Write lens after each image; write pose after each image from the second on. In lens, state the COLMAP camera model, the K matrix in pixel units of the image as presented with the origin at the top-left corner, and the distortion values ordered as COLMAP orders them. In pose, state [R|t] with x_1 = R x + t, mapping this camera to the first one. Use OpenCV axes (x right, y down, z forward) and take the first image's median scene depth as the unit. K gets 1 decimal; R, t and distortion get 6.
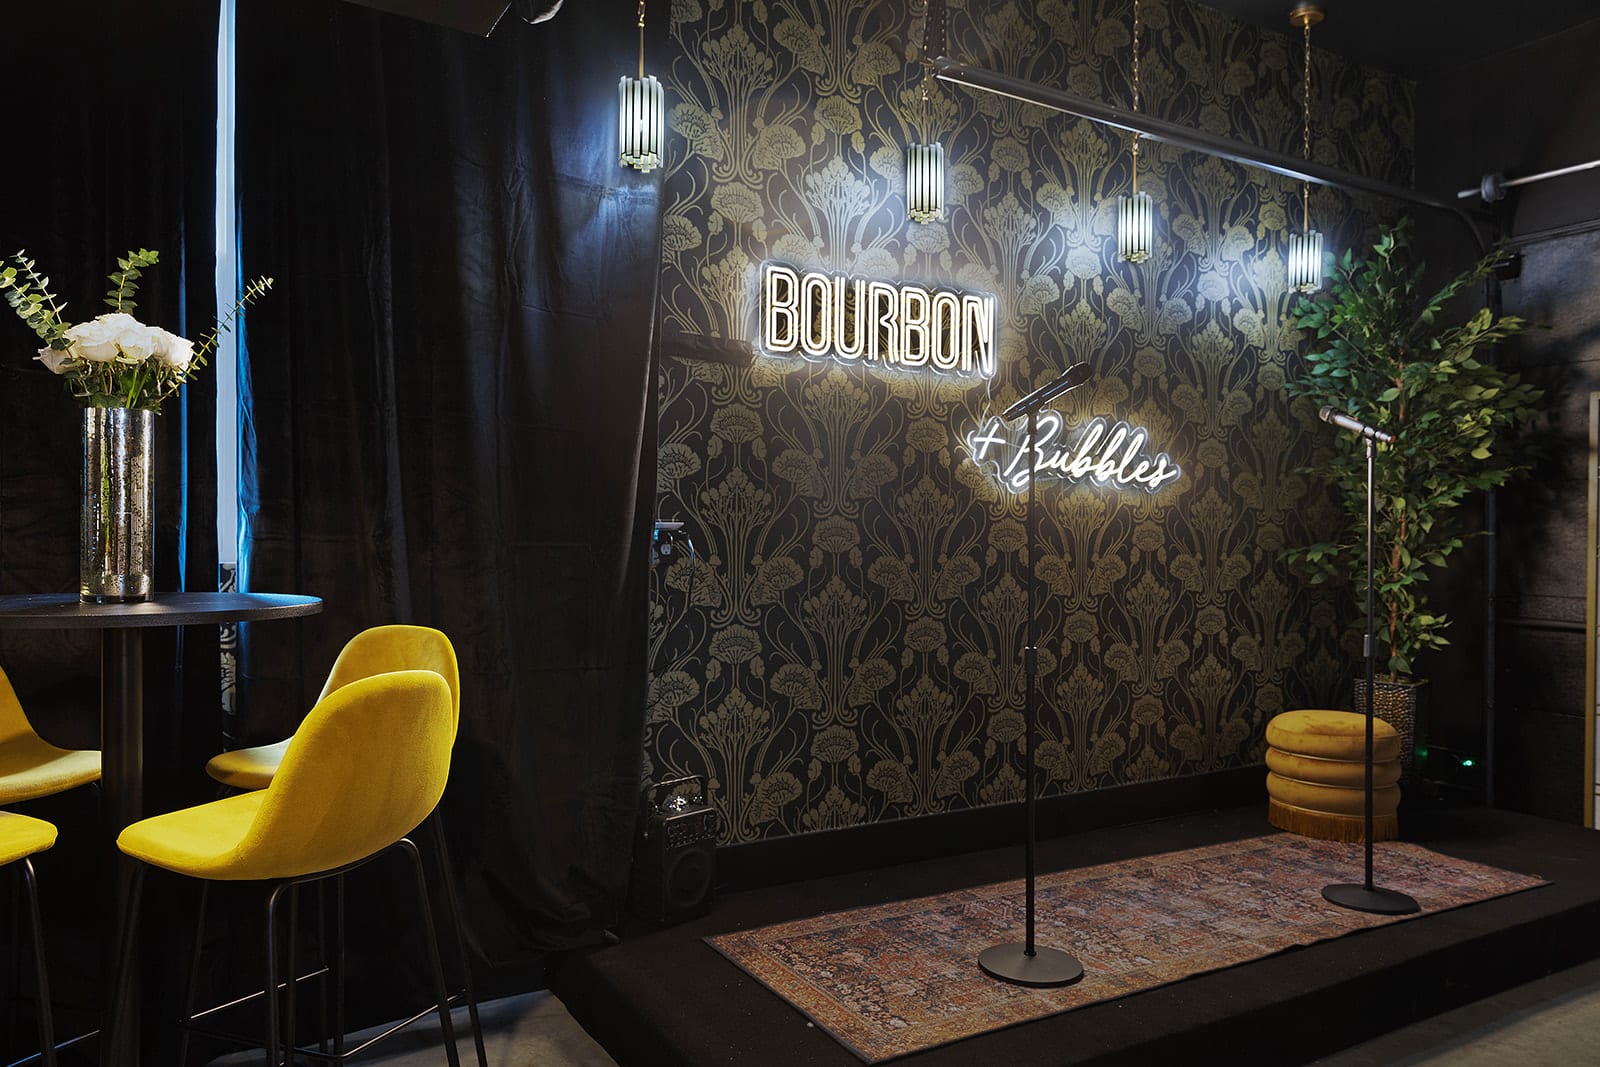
lens RADIAL K [[1108.7, 0, 799.6], [0, 1108.7, 530.8], [0, 0, 1]] dist [0.003882, -0.007097]
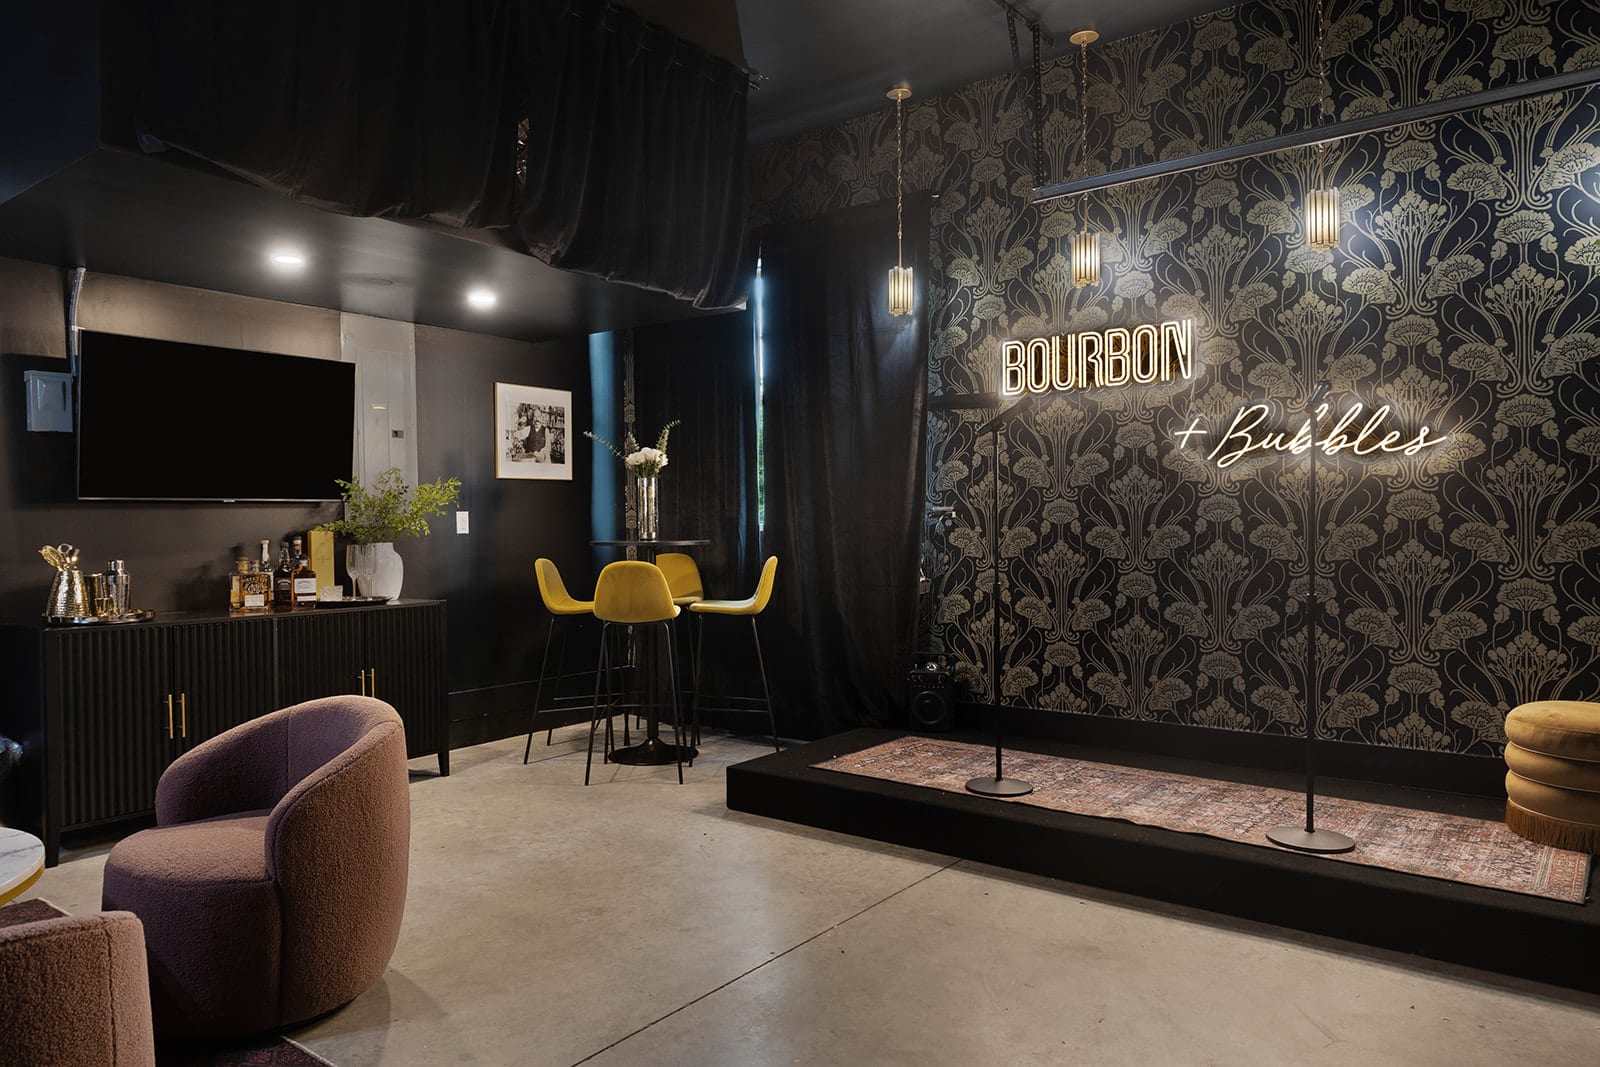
lens RADIAL K [[1075.0, 0, 791.7], [0, 1075.0, 538.5], [0, 0, 1]] dist [-0.005726, -0.003811]
pose [[0.362603, -0.001580, -0.931942, 1.205821], [0.015412, 0.999872, 0.004301, 0.026968], [0.931816, -0.015923, 0.362581, 0.150648]]
